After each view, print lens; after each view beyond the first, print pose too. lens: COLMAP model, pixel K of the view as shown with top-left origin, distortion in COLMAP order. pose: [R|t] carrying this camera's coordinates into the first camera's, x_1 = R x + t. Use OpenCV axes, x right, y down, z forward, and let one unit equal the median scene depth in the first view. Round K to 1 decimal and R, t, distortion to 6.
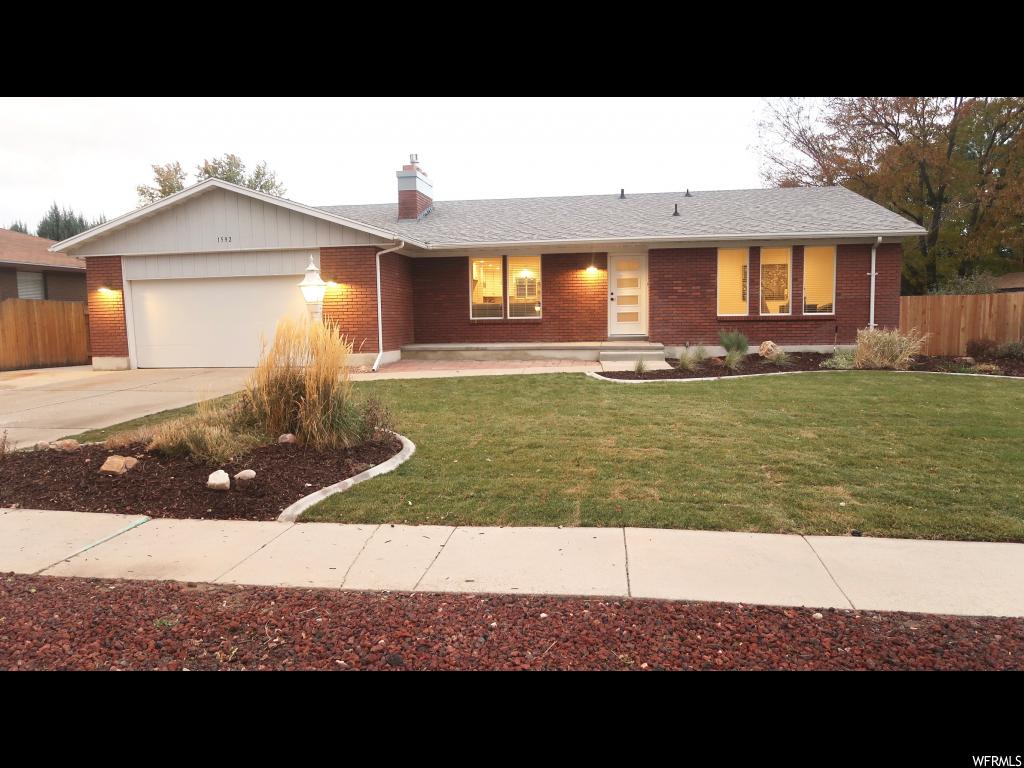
lens RADIAL K [[700.9, 0, 512.0], [0, 700.9, 384.0], [0, 0, 1]] dist [-0.024207, 0.002646]
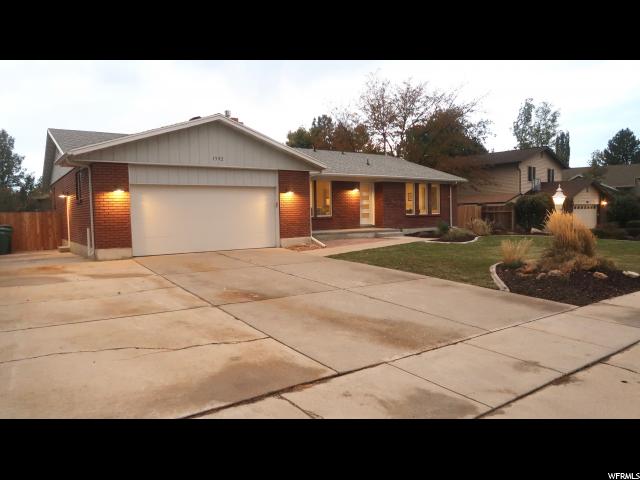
lens RADIAL K [[438.0, 0, 320.0], [0, 438.0, 240.0], [0, 0, 1]] dist [-0.024207, 0.002646]
pose [[0.725769, -0.037951, 0.686891, -0.826749], [0.071654, 0.997217, -0.020612, -0.013367], [-0.684197, 0.064178, 0.726468, 0.230480]]
